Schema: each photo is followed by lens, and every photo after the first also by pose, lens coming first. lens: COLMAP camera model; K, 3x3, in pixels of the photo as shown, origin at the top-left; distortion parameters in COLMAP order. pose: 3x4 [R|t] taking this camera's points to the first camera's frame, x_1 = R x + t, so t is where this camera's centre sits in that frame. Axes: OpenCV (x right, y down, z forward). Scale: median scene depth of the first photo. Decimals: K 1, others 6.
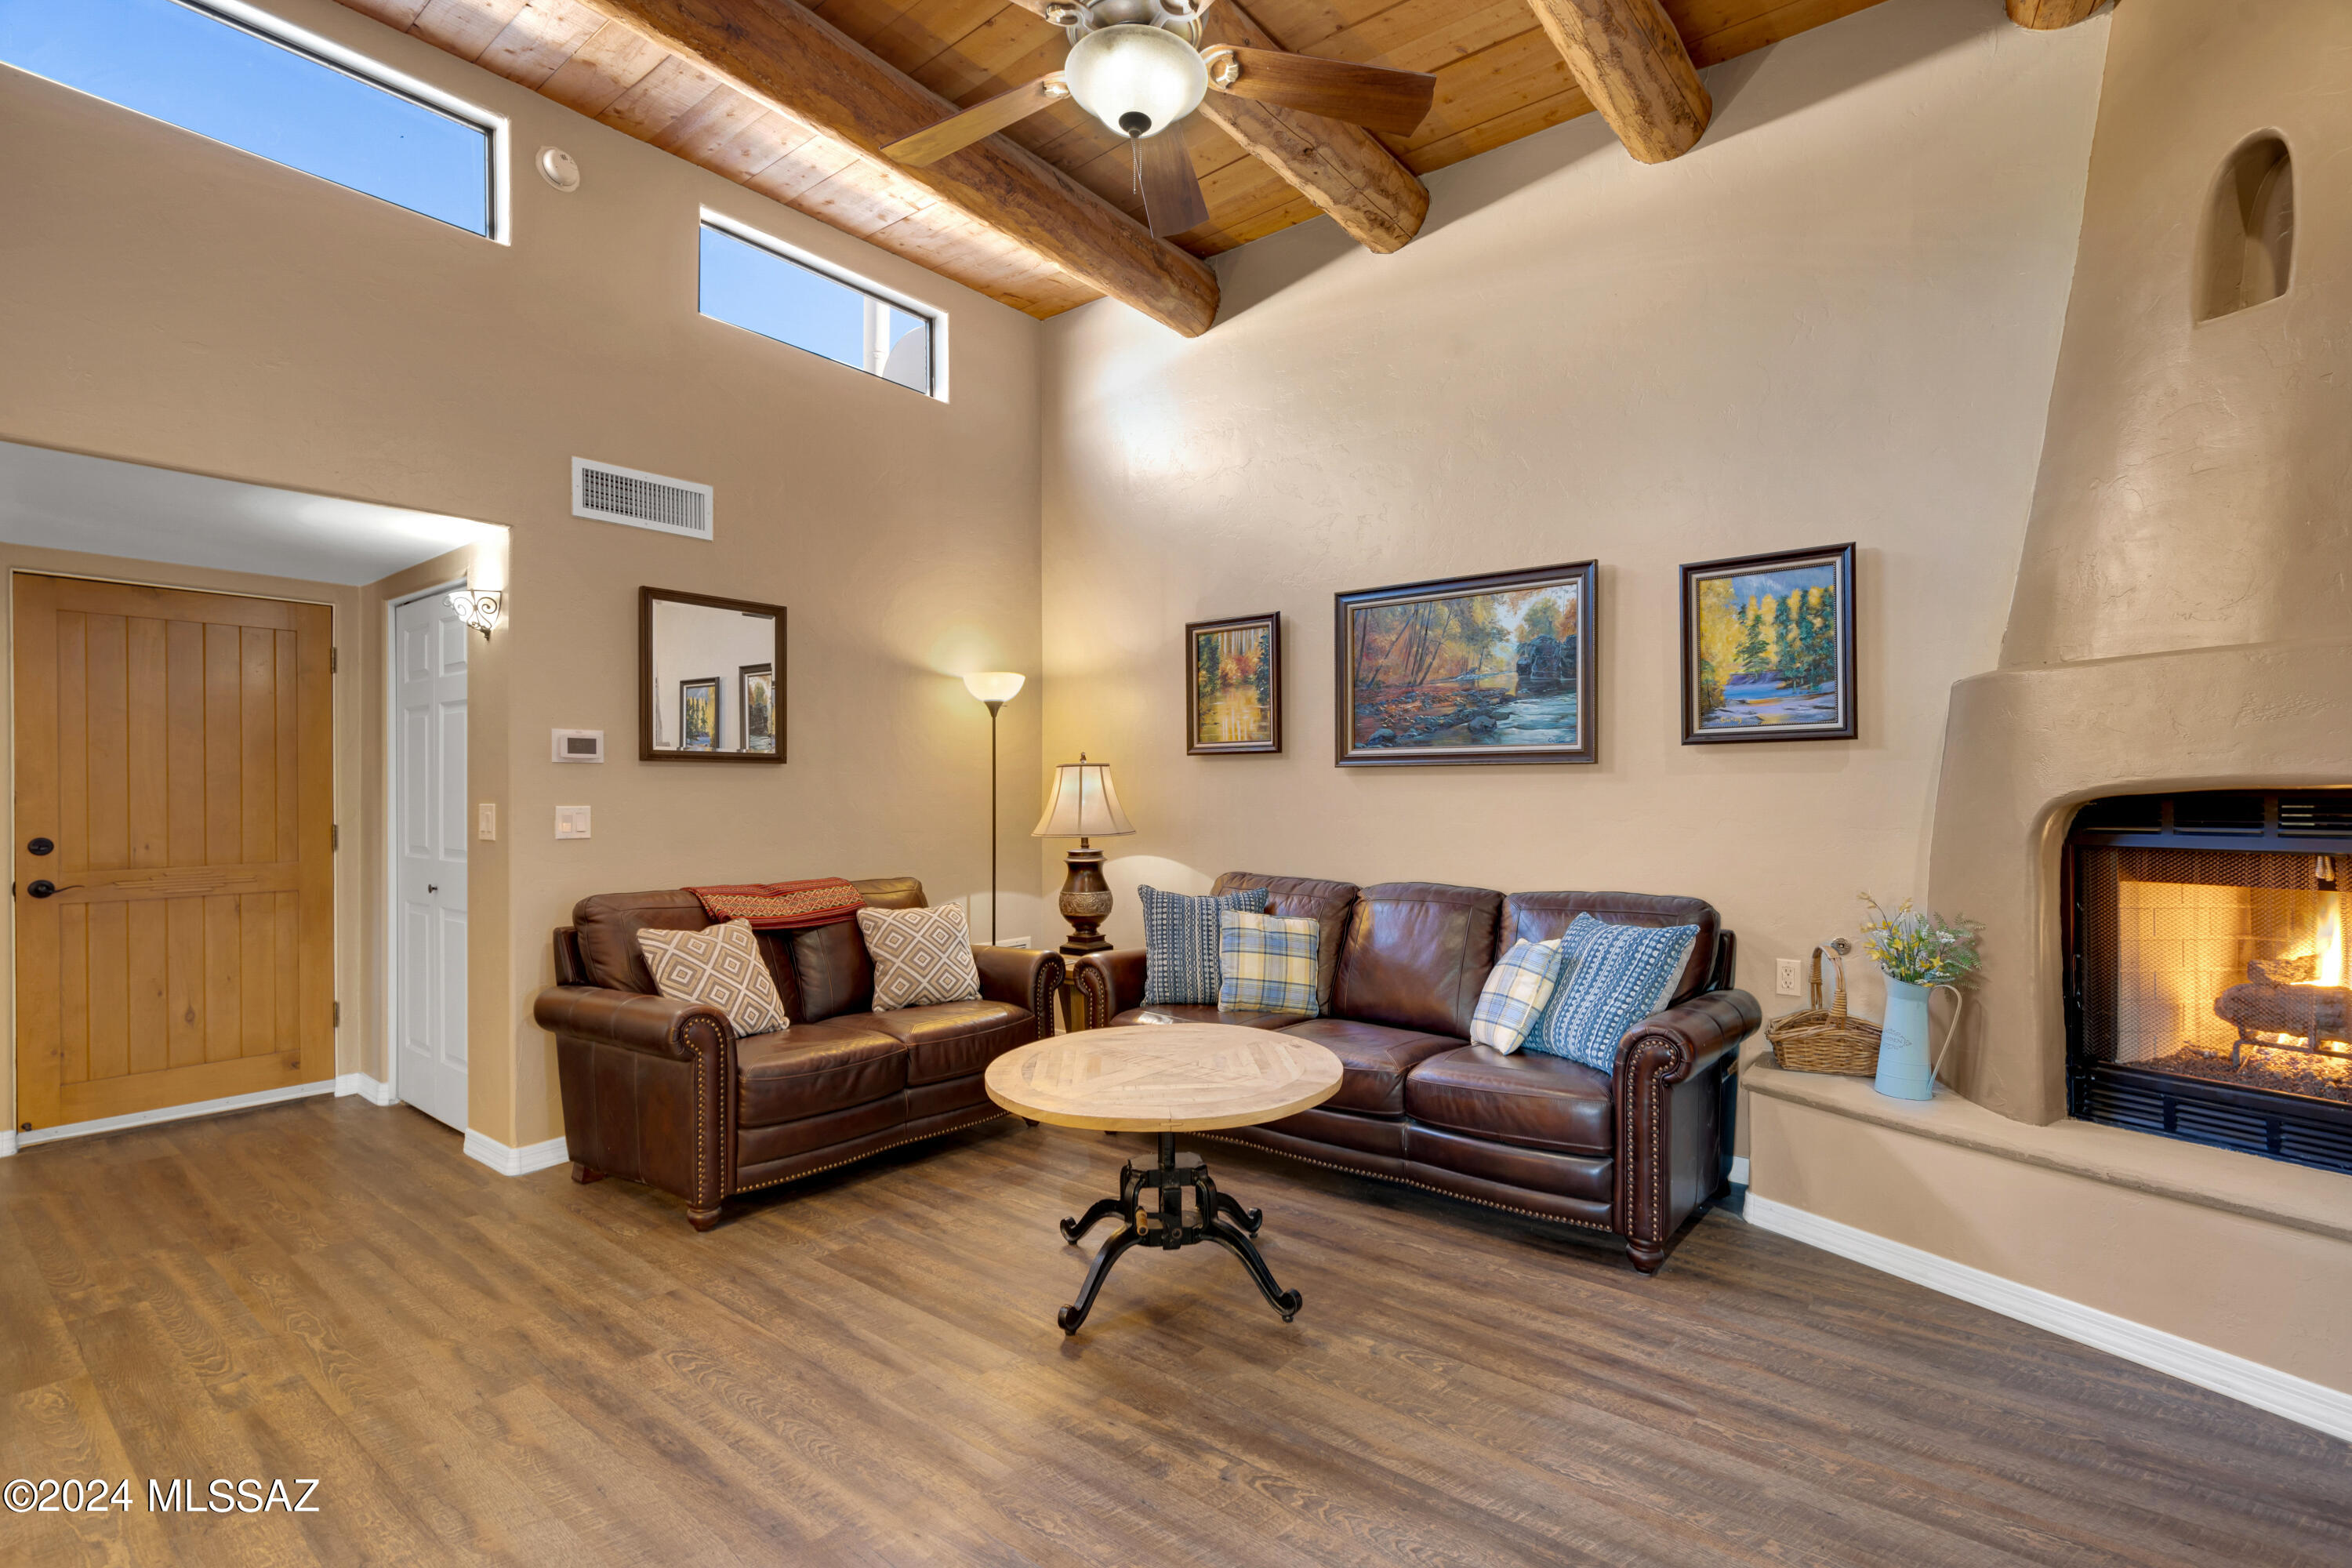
lens RADIAL K [[1082.6, 0, 1171.1], [0, 1082.6, 796.3], [0, 0, 1]] dist [-0.001427, 0.000000]
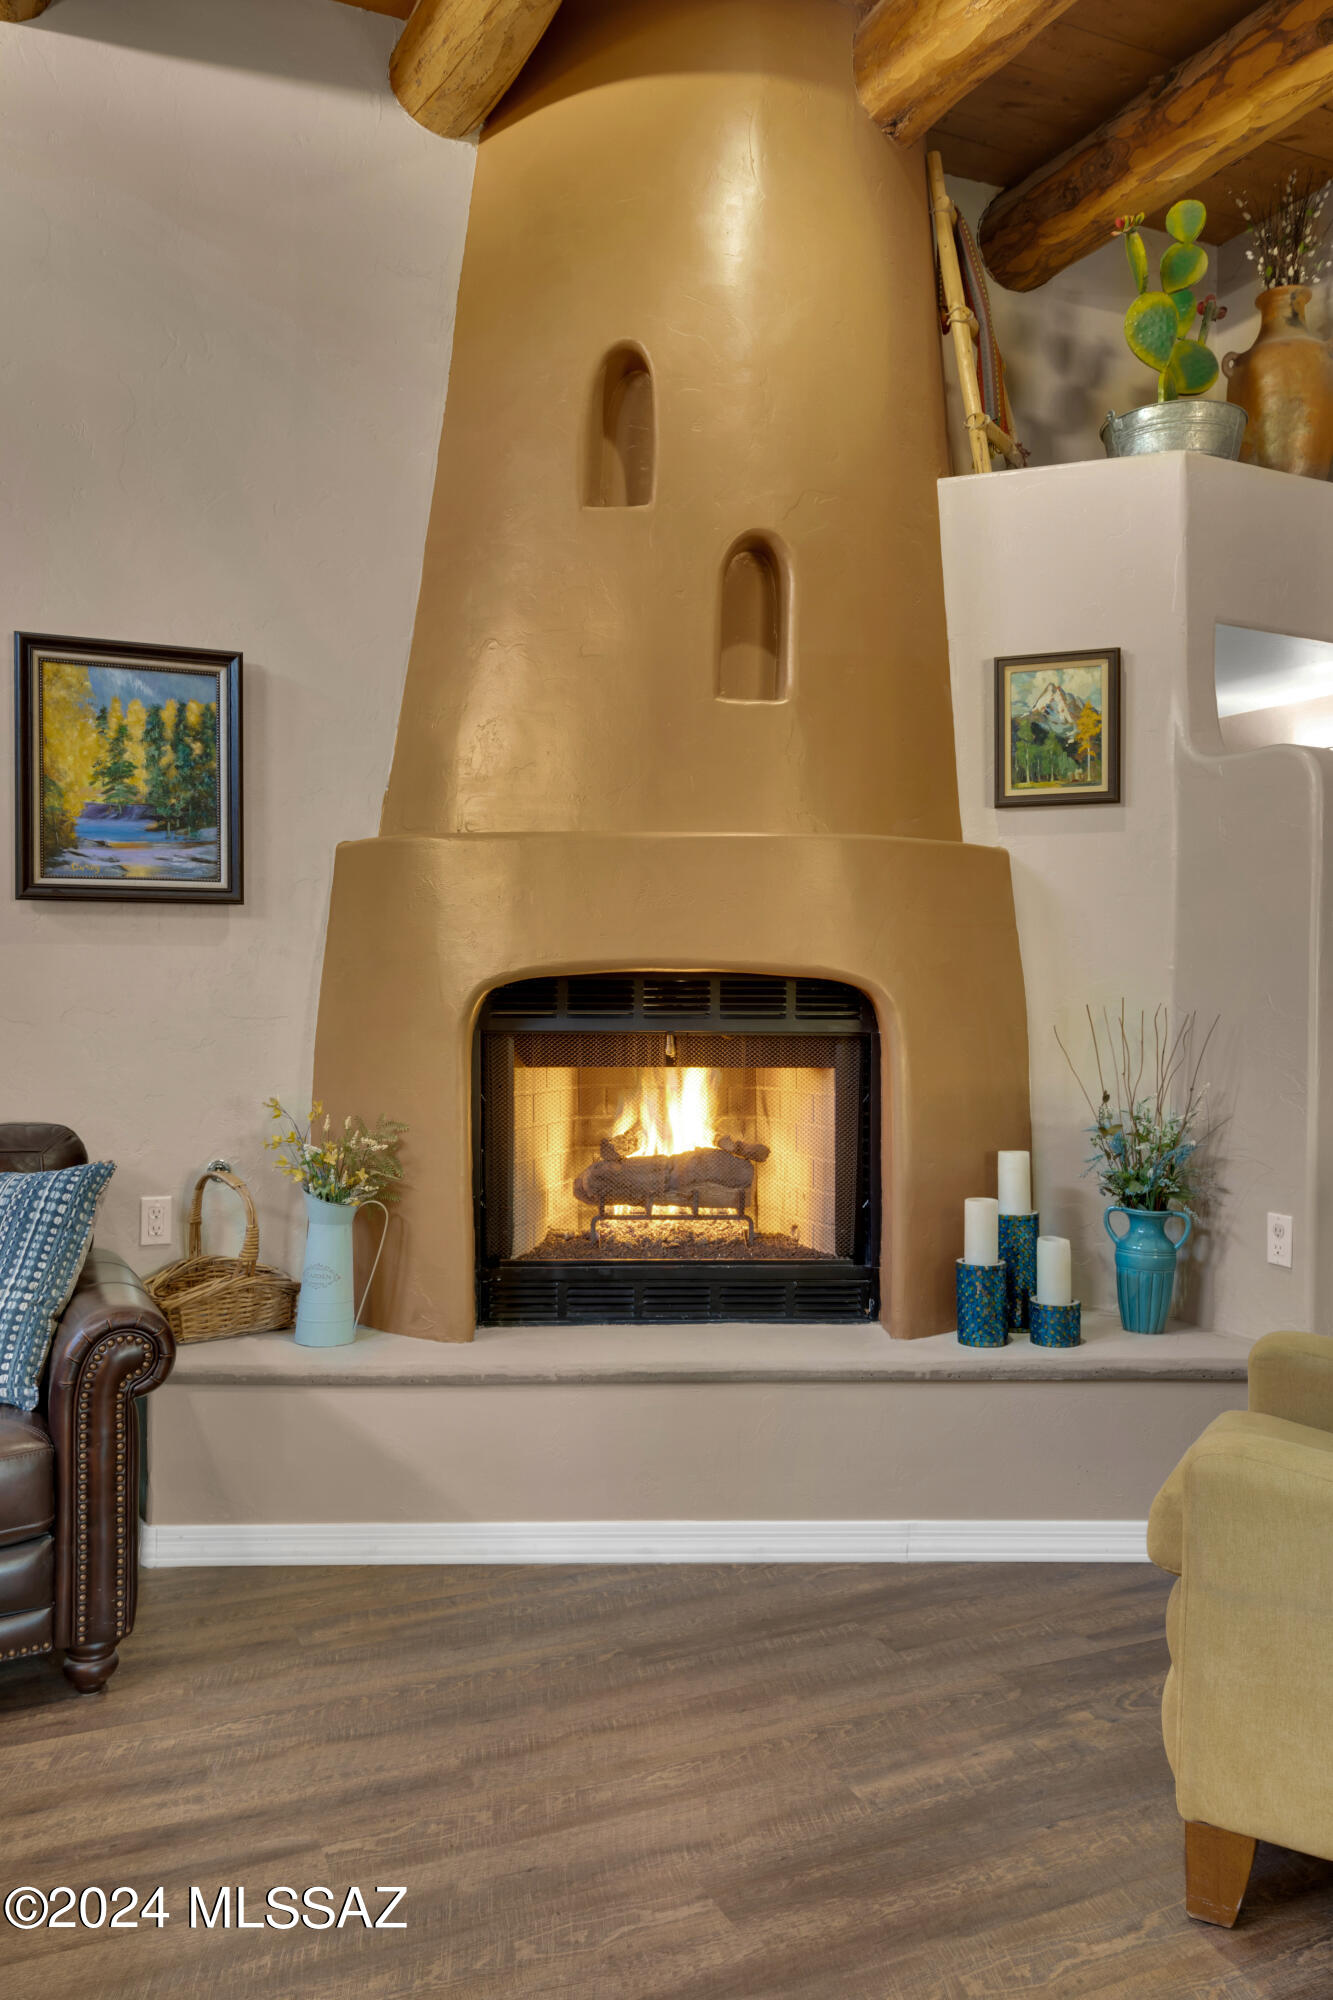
lens RADIAL K [[1483.1, 0, 660.6], [0, 1483.1, 993.7], [0, 0, 1]] dist [0.012027, 0.000550]
pose [[0.451834, 0.000328, 0.892102, -0.183357], [-0.005518, 0.999982, 0.002427, 0.007274], [-0.892085, -0.006020, 0.451828, 0.234843]]
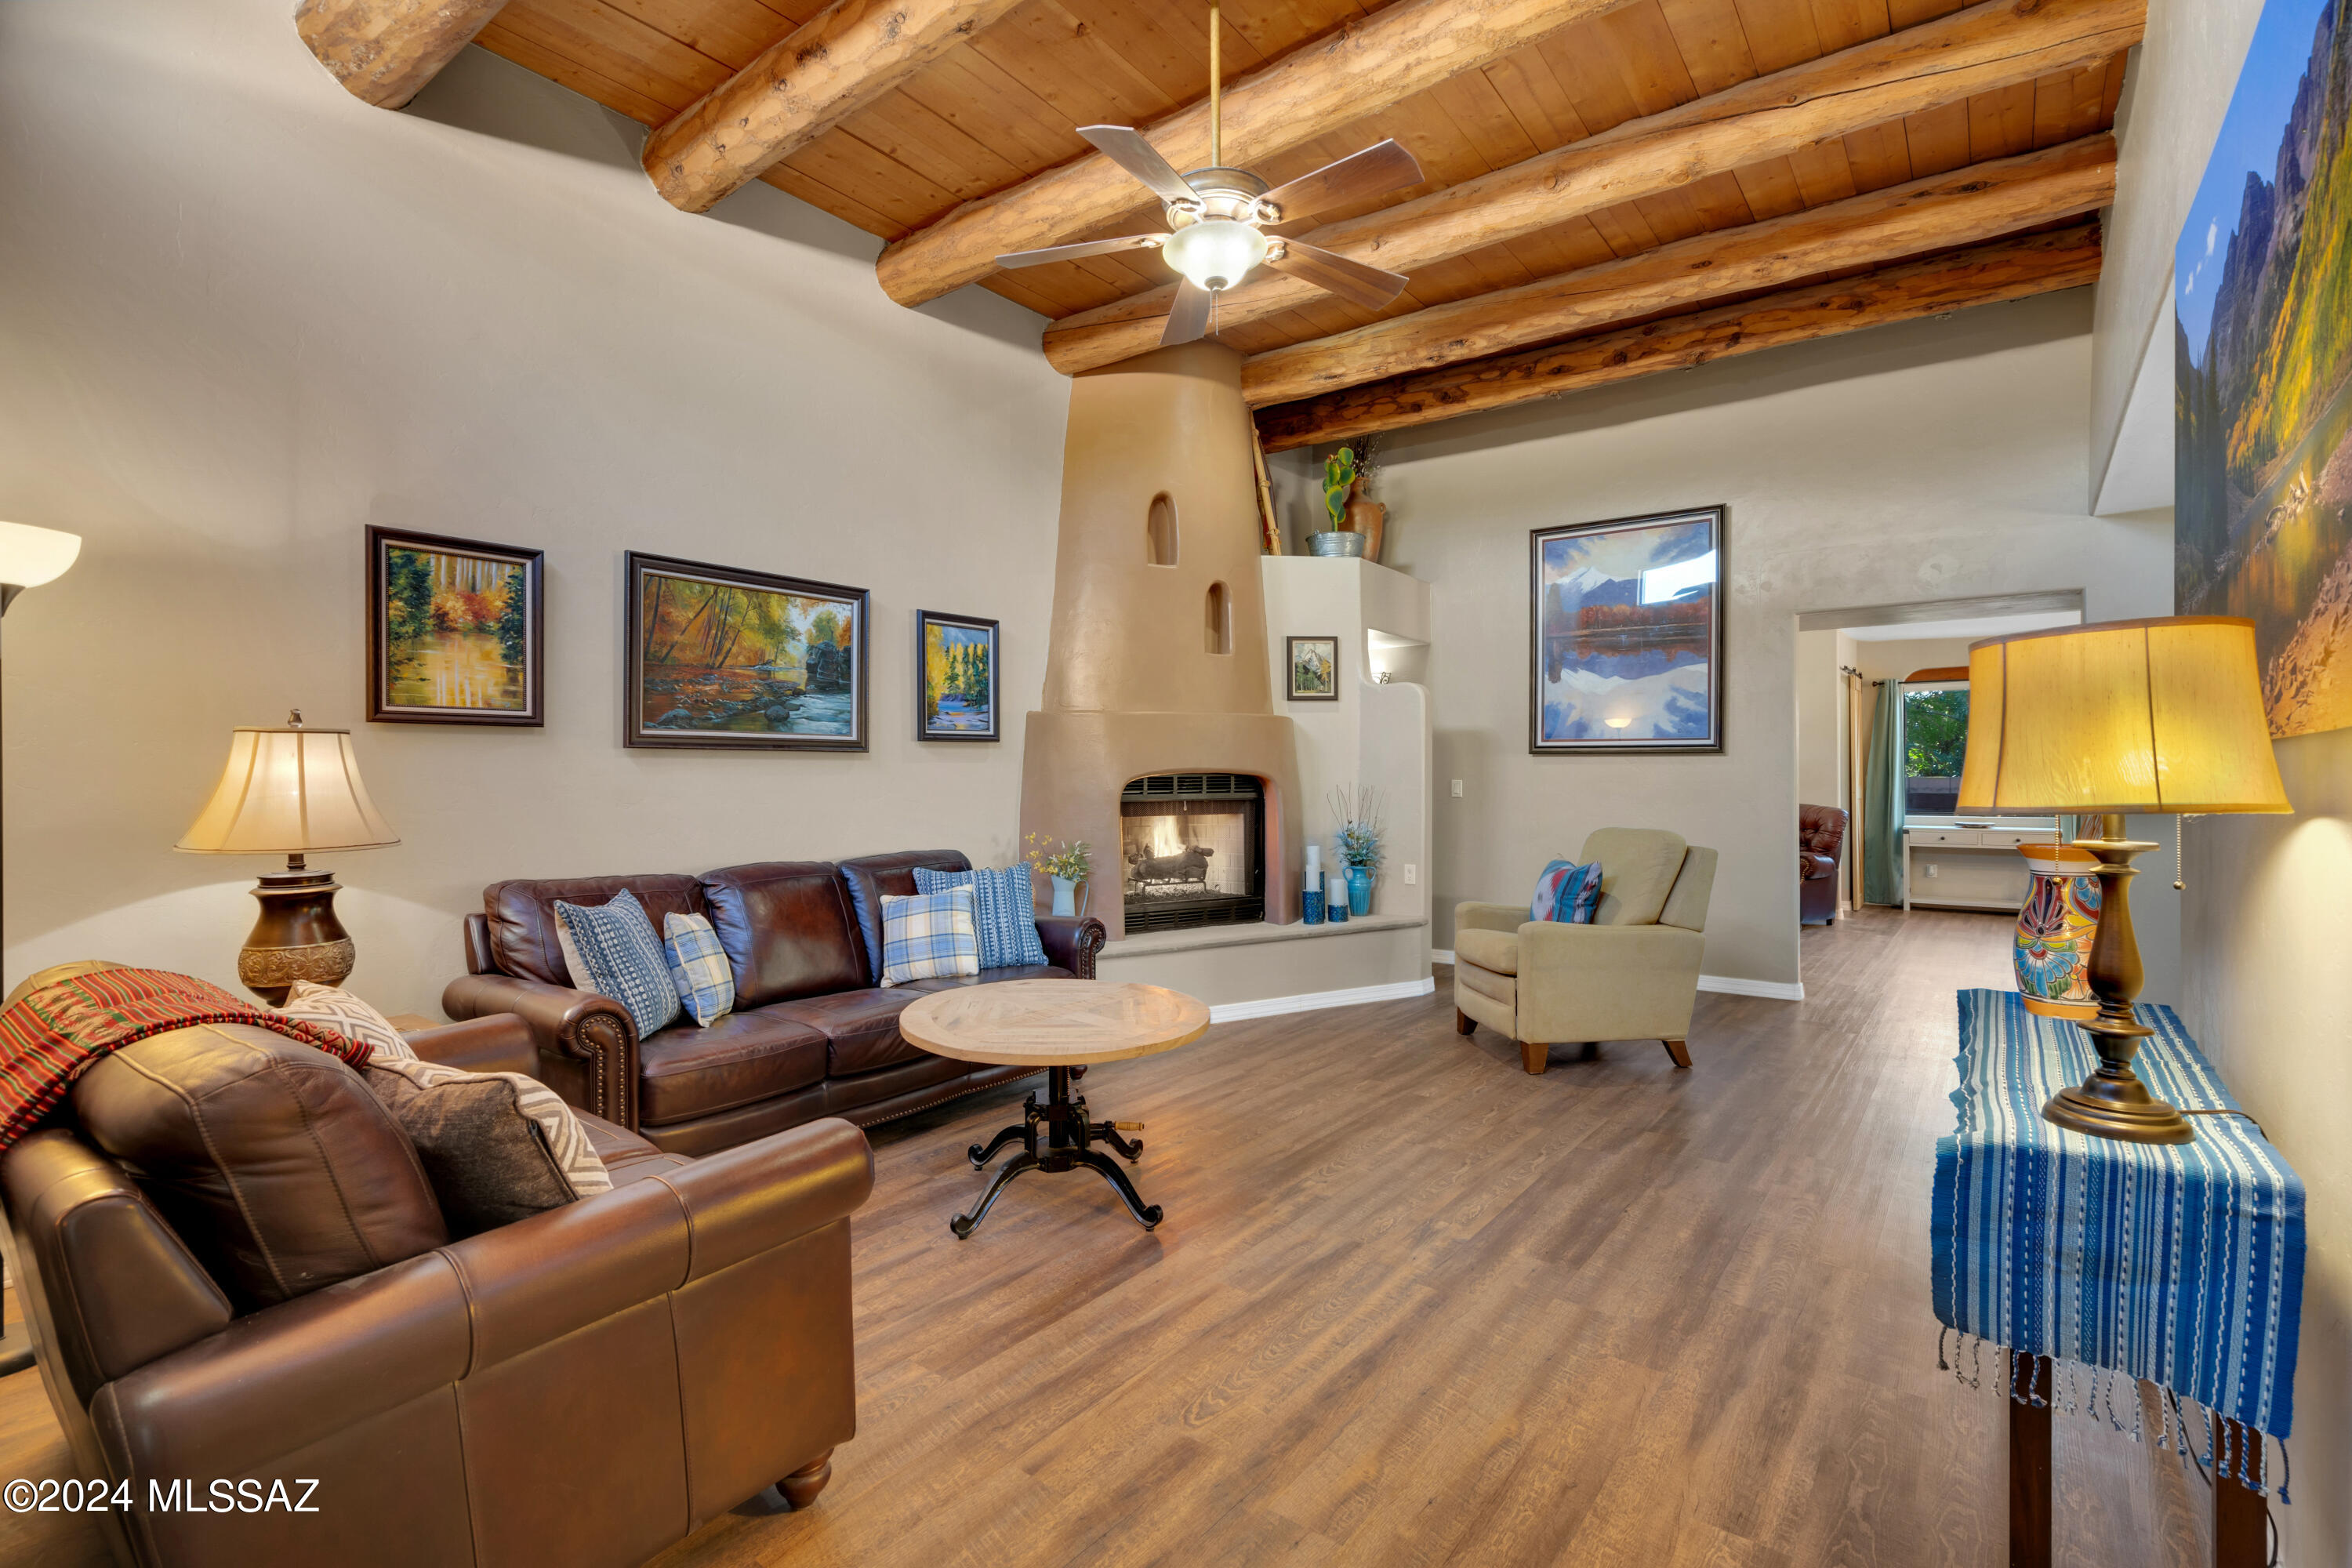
lens RADIAL K [[1088.7, 0, 1167.8], [0, 1088.7, 780.8], [0, 0, 1]] dist [0.002930, -0.000112]
pose [[-0.014269, -0.004724, 0.999887, -0.964059], [0.007989, 0.999956, 0.004838, -0.001238], [-0.999866, 0.008057, -0.014231, 0.745282]]
